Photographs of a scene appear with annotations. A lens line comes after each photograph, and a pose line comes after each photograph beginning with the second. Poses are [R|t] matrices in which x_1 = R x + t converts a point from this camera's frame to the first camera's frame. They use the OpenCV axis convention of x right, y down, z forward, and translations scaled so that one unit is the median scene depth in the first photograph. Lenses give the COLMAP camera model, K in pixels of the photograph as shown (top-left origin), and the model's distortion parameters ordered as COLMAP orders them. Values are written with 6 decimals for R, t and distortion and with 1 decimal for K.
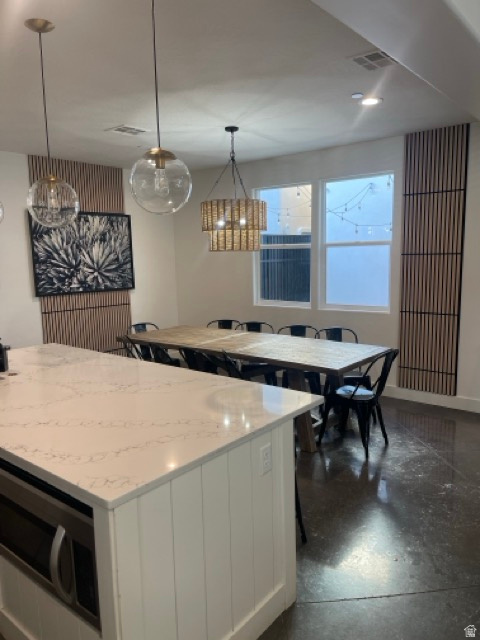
lens RADIAL K [[494.3, 0, 238.8], [0, 494.3, 321.0], [0, 0, 1]] dist [0.052253, -0.010504]
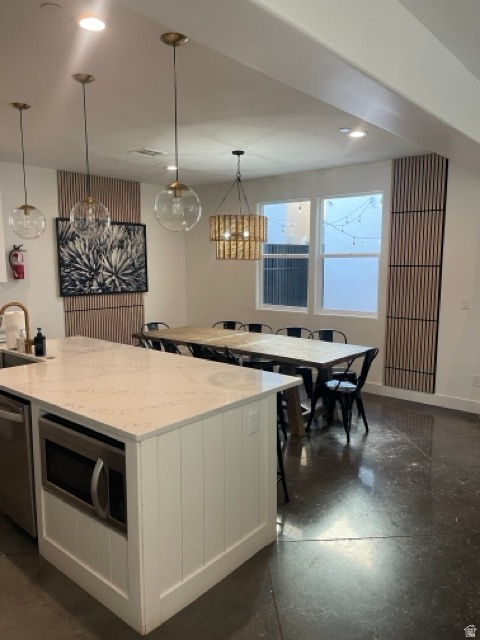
lens RADIAL K [[494.3, 0, 240.7], [0, 494.3, 320.7], [0, 0, 1]] dist [0.052253, -0.010504]
pose [[0.999656, 0.023192, -0.012241, 0.014386], [-0.023365, 0.999627, -0.014147, 0.014820], [0.011908, 0.014429, 0.999825, -0.134939]]
